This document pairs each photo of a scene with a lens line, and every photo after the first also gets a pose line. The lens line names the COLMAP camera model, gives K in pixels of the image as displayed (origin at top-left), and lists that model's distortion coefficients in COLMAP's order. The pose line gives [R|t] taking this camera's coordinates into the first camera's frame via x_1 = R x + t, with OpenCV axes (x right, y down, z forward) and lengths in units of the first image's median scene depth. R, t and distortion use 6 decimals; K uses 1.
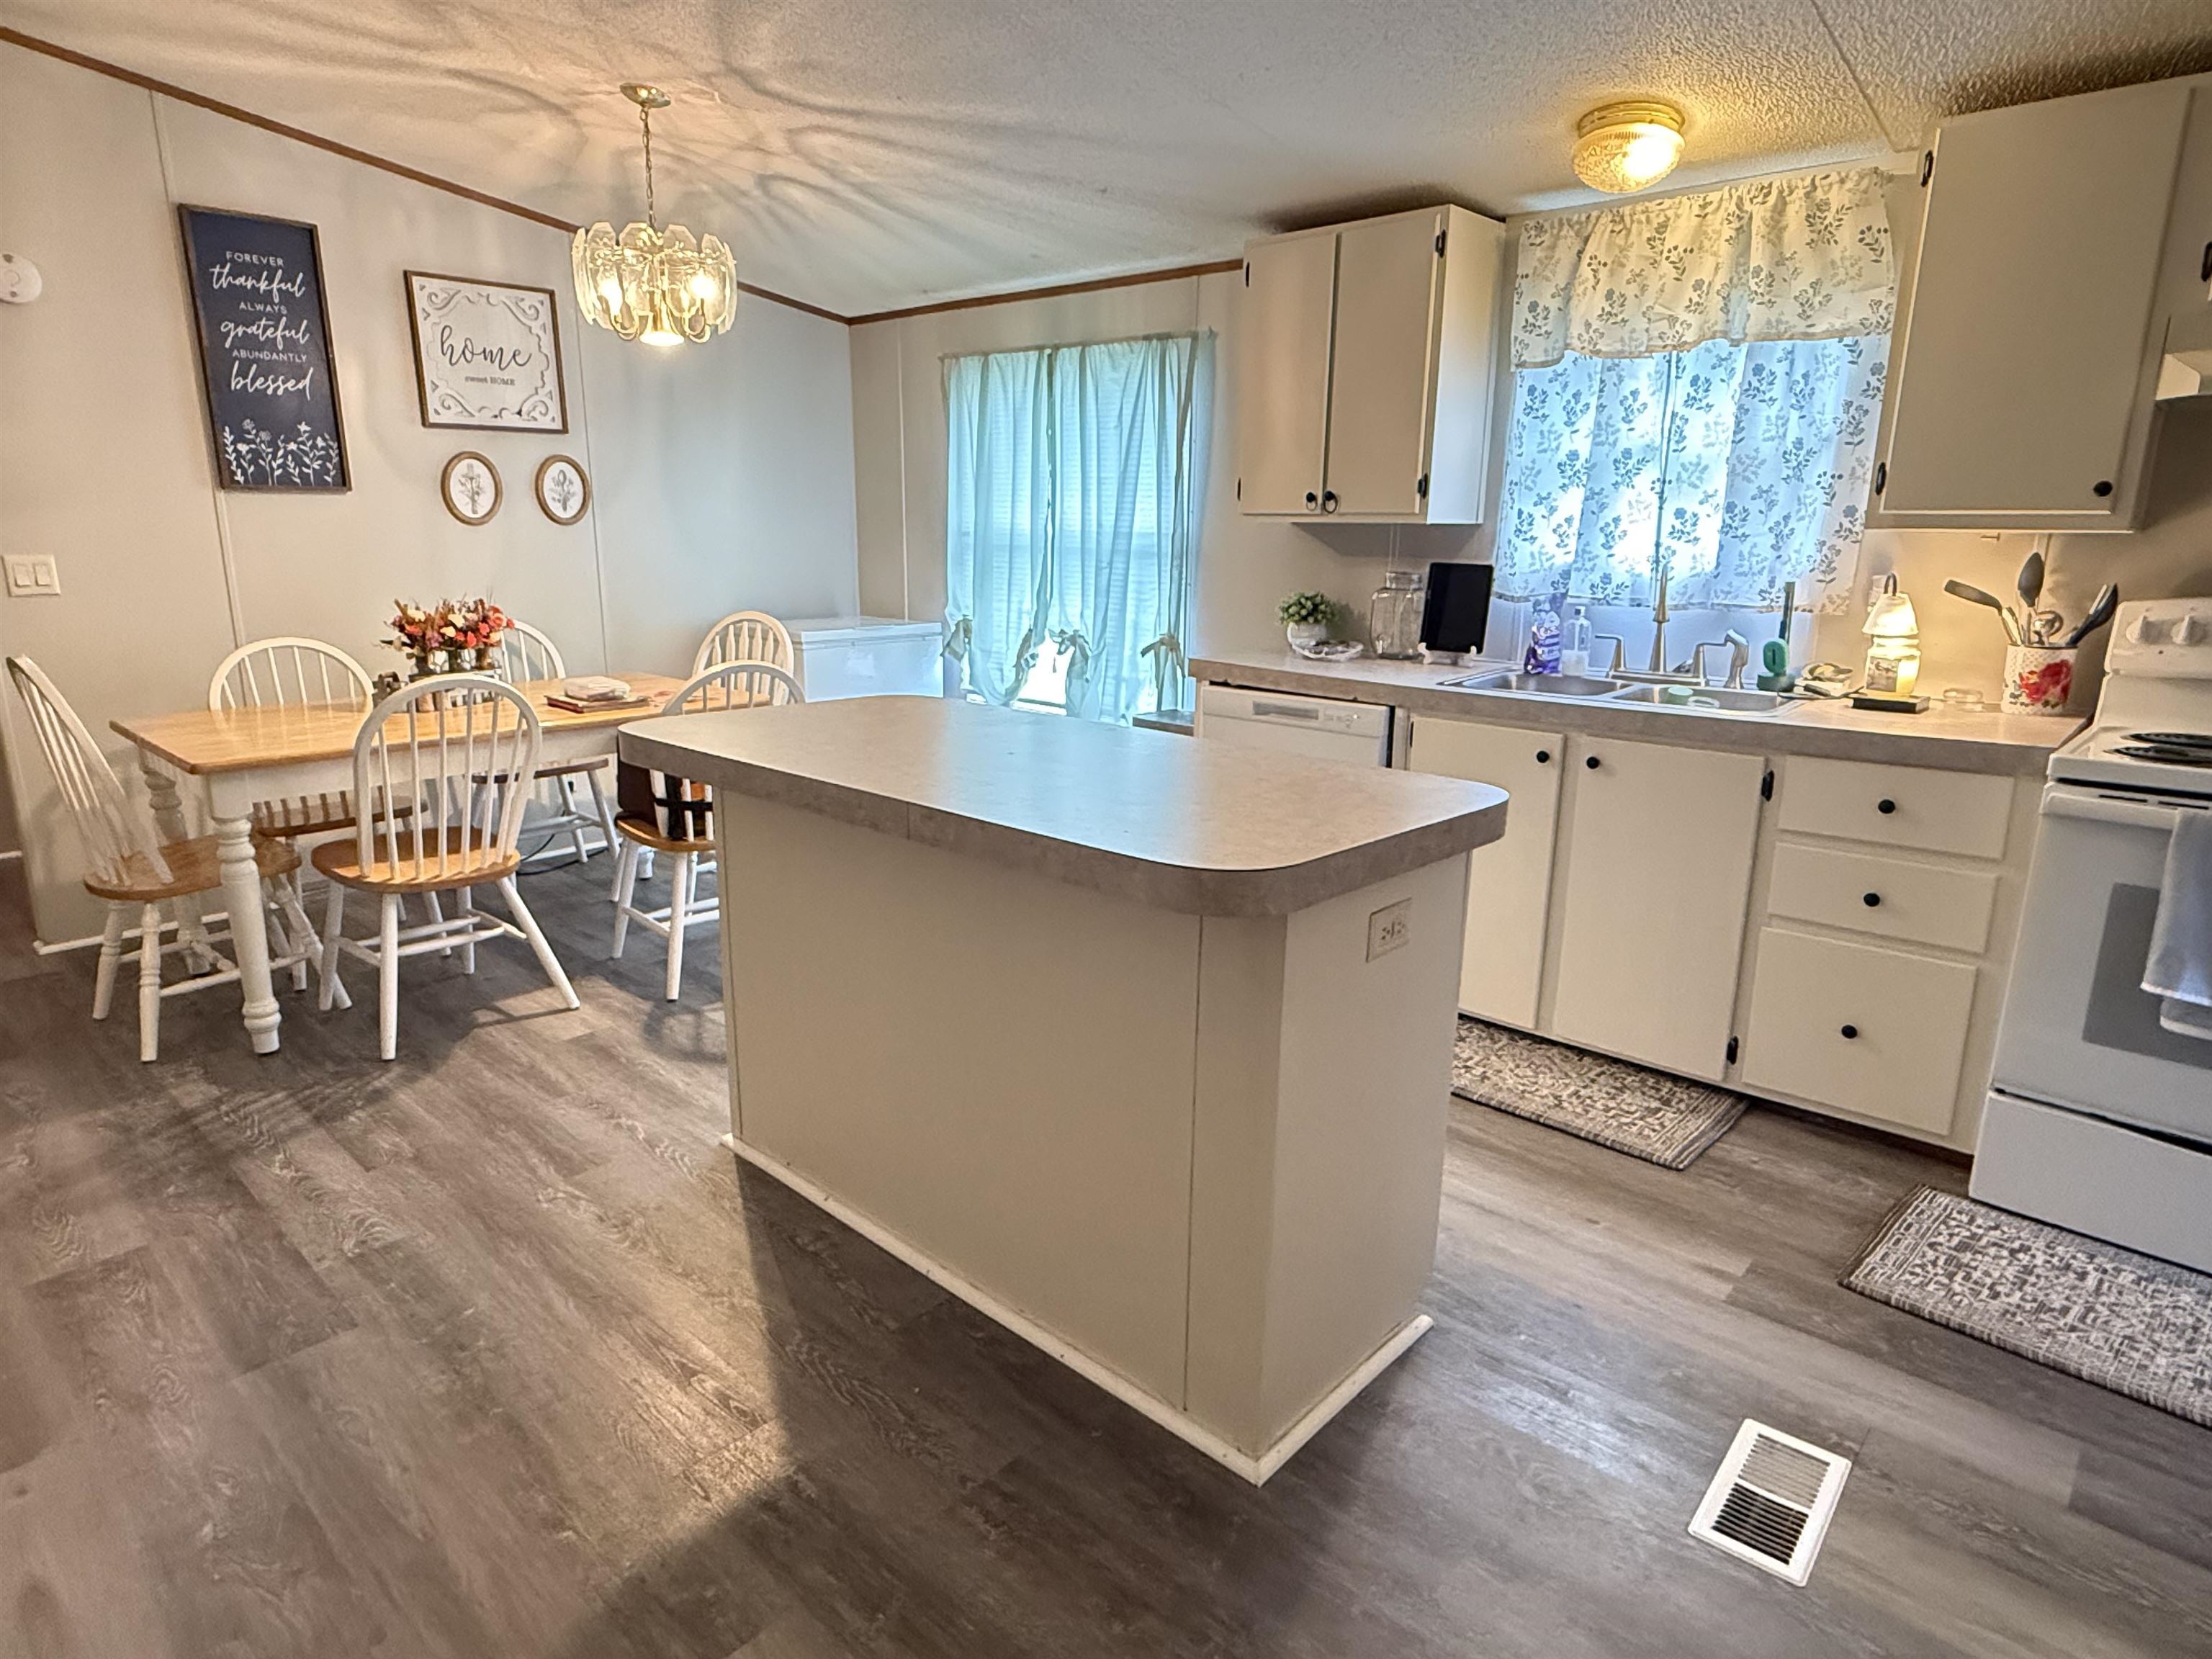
lens RADIAL K [[1250.4, 0, 1100.4], [0, 1250.4, 825.5], [0, 0, 1]] dist [0.003634, -0.001668]
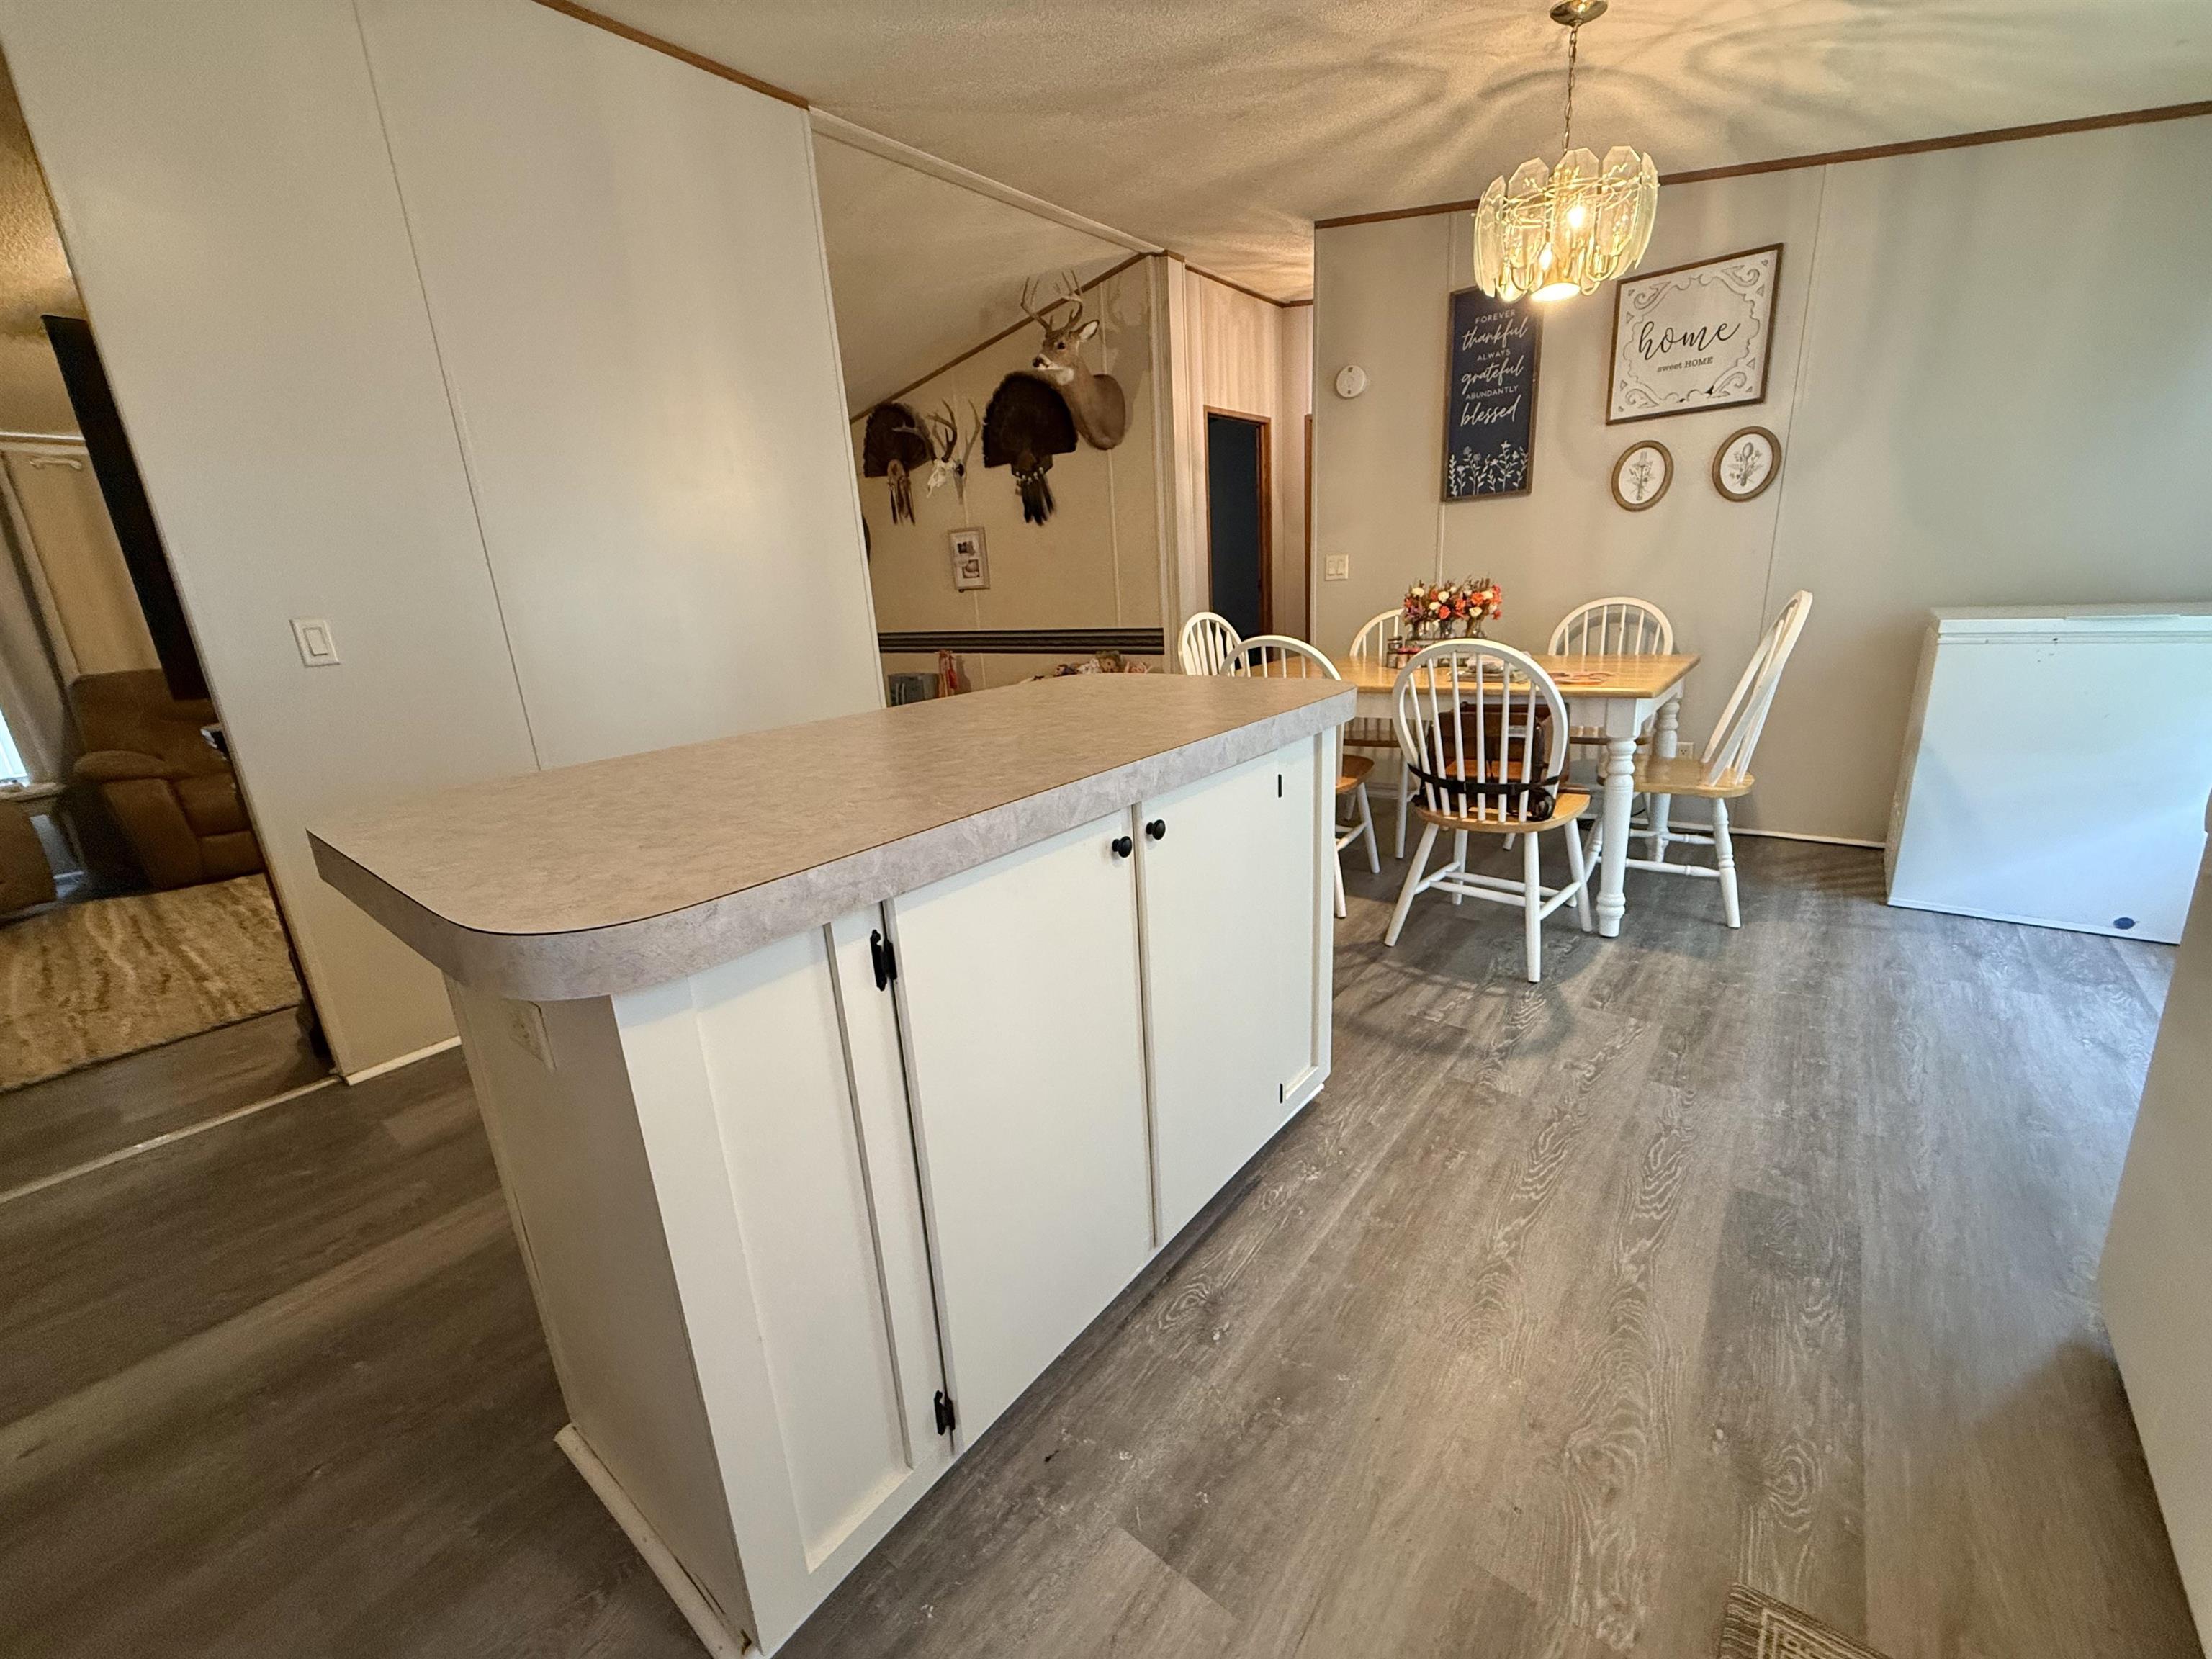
lens RADIAL K [[881.0, 0, 1102.6], [0, 881.0, 826.7], [0, 0, 1]] dist [0.002099, -0.000168]
pose [[0.064990, 0.256451, -0.964370, 0.350619], [-0.175532, 0.954282, 0.241939, -0.099898], [0.982326, 0.153554, 0.107034, 0.617779]]
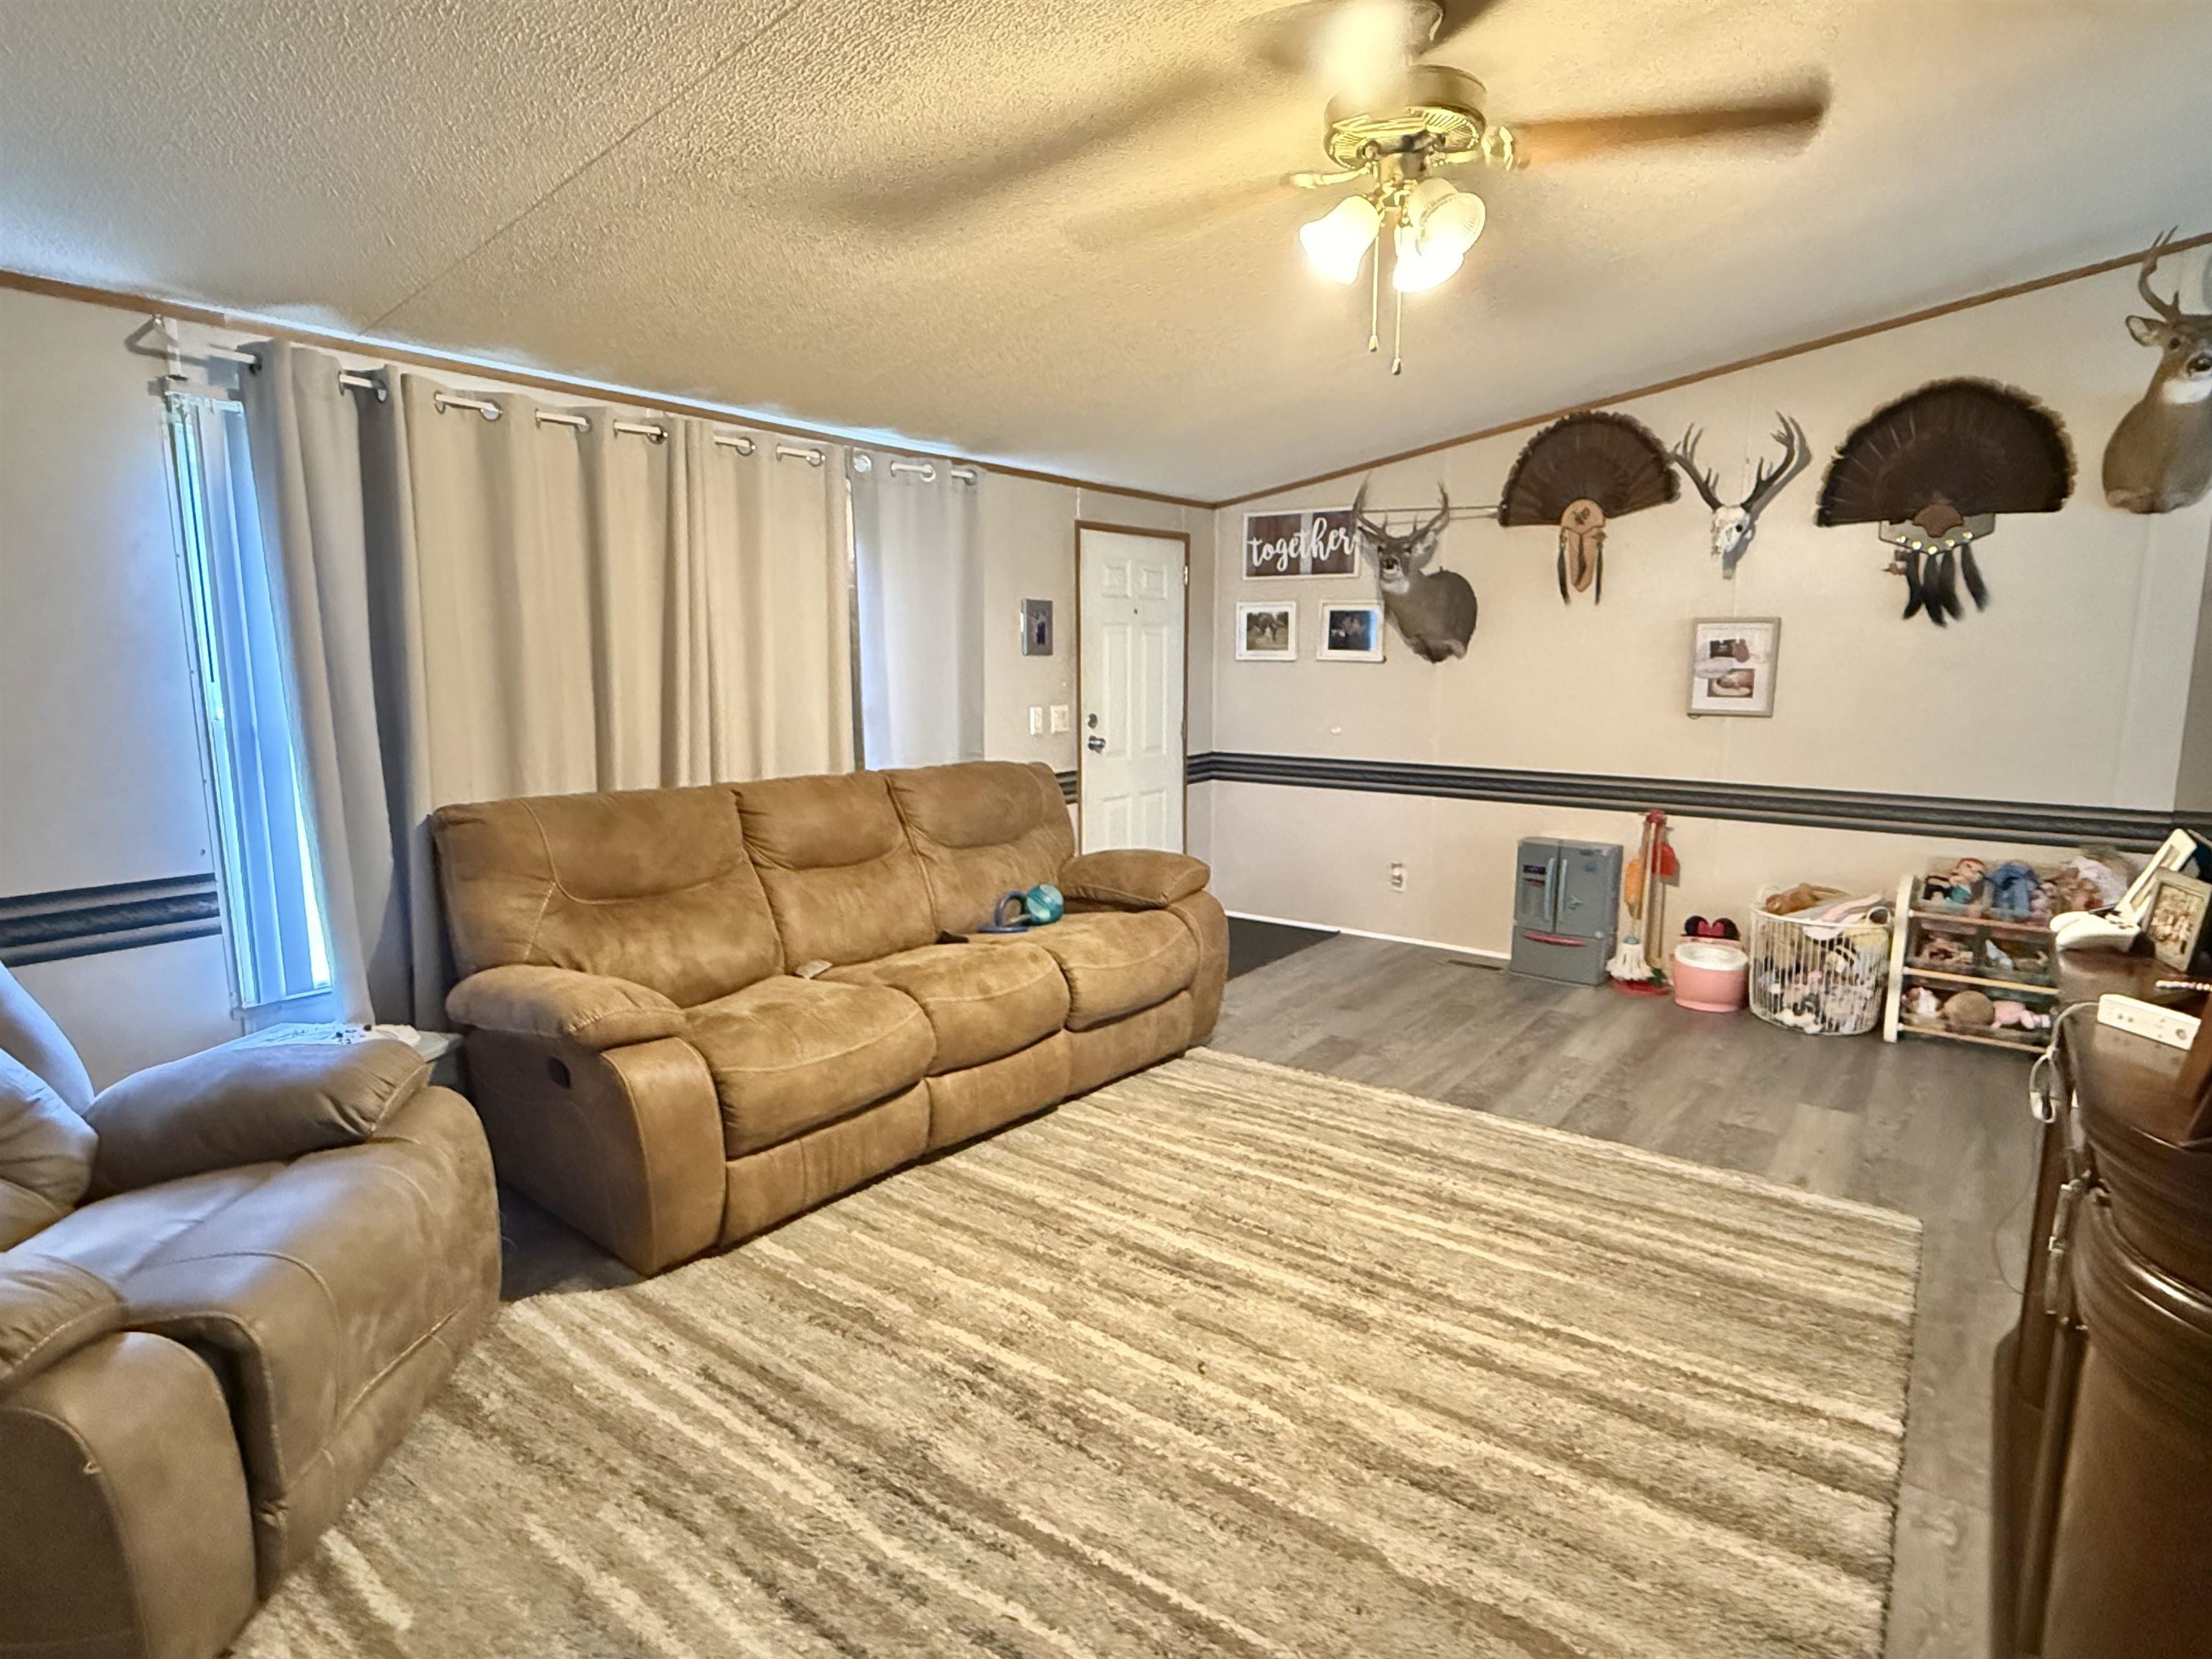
lens RADIAL K [[1175.6, 0, 1093.4], [0, 1175.6, 838.1], [0, 0, 1]] dist [-0.004049, 0.002134]
pose [[0.086630, 0.146893, -0.985352, -0.101567], [-0.234312, 0.964329, 0.123159, 0.053482], [0.968294, 0.220210, 0.117959, -0.318194]]
